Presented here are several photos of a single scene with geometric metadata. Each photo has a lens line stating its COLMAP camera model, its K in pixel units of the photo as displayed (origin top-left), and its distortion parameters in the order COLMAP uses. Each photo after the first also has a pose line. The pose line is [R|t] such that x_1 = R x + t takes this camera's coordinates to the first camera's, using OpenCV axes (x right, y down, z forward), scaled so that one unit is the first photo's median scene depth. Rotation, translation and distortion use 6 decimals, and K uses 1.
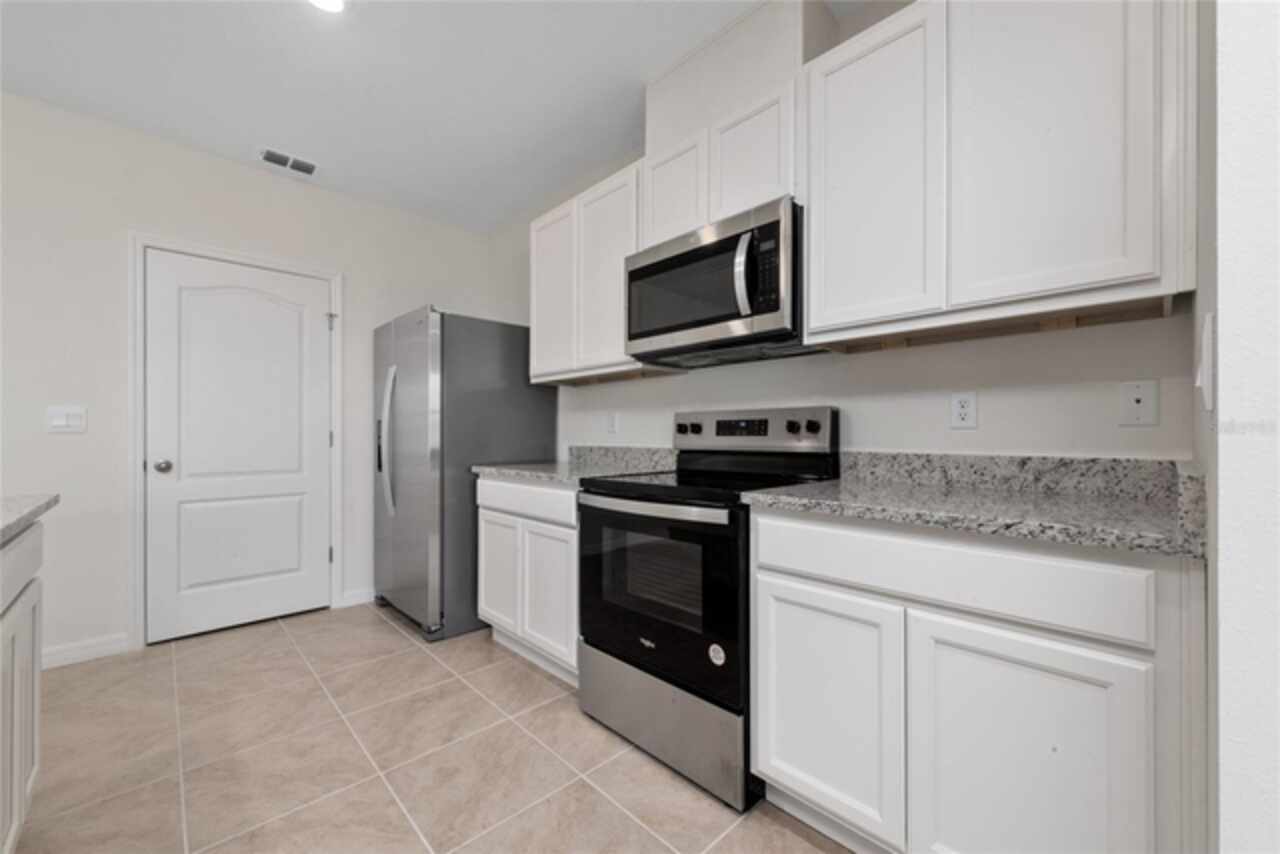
lens RADIAL K [[502.5, 0, 641.5], [0, 502.5, 436.9], [0, 0, 1]] dist [0.002390, 0.000027]
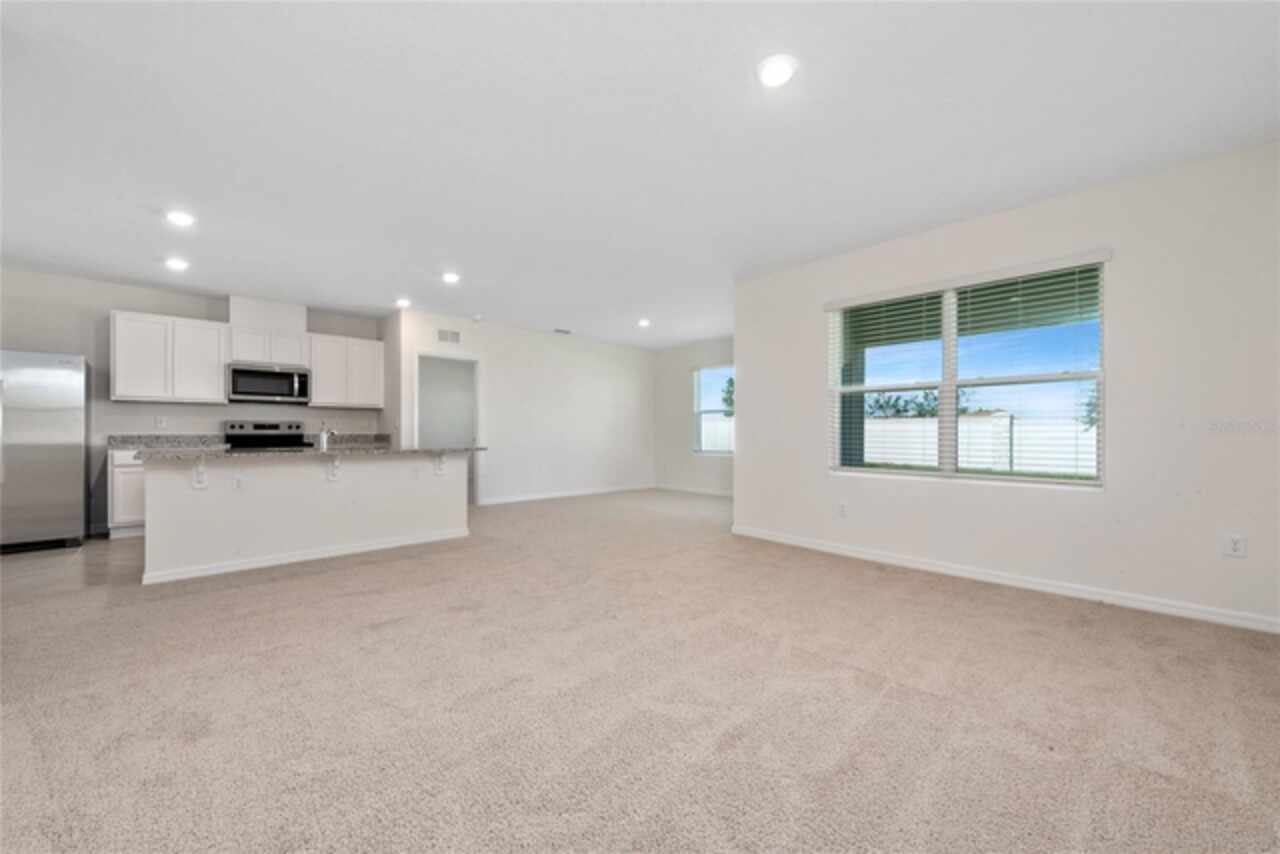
lens RADIAL K [[502.5, 0, 648.3], [0, 502.5, 429.0], [0, 0, 1]] dist [0.002390, 0.000027]
pose [[-0.001803, 0.002676, 0.999995, -2.542044], [-0.001248, 0.999996, -0.002678, 0.000132], [-0.999998, -0.001253, -0.001800, -1.138715]]
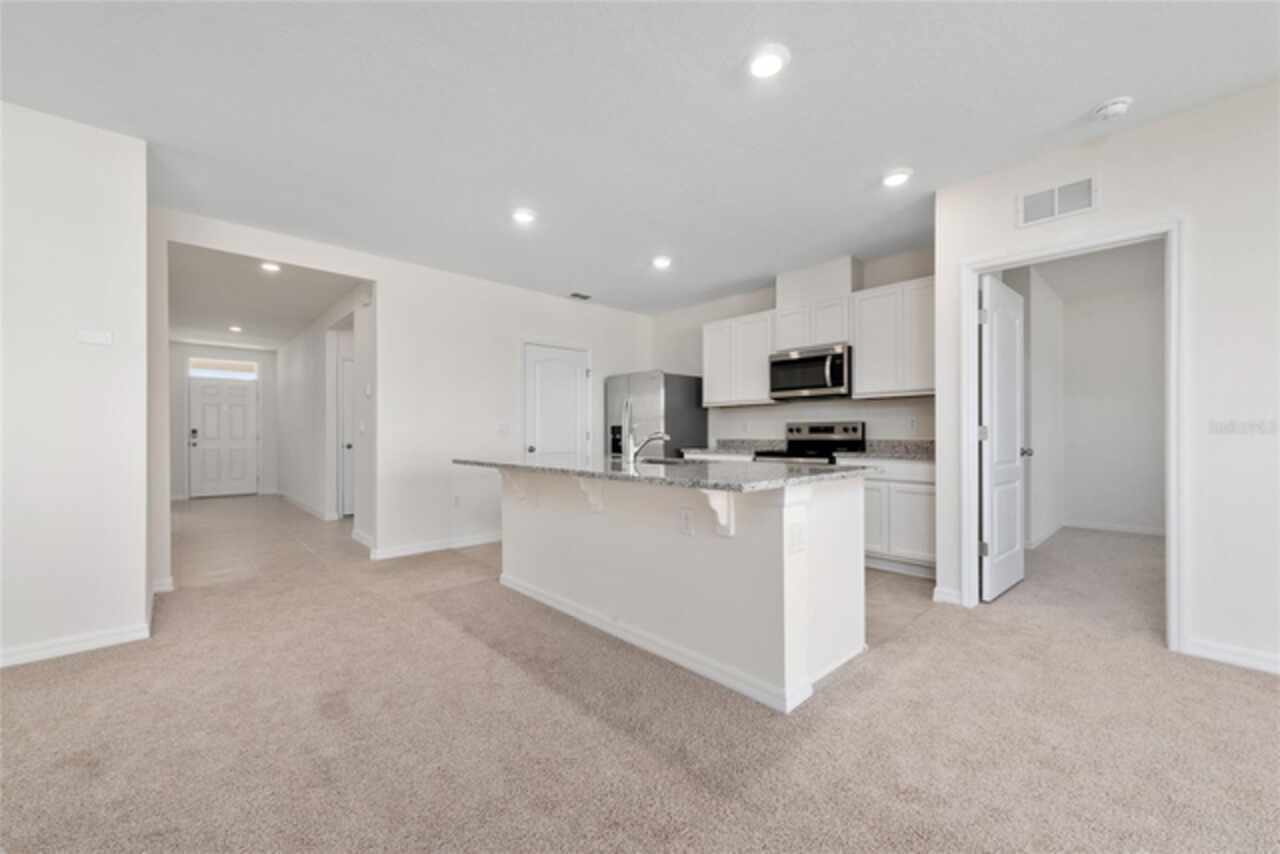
lens RADIAL K [[502.5, 0, 637.2], [0, 502.5, 436.6], [0, 0, 1]] dist [0.002390, 0.000027]
pose [[0.999856, -0.001749, -0.016907, -0.556628], [0.001708, 0.999996, -0.002432, 0.015932], [0.016911, 0.002403, 0.999854, -1.208593]]
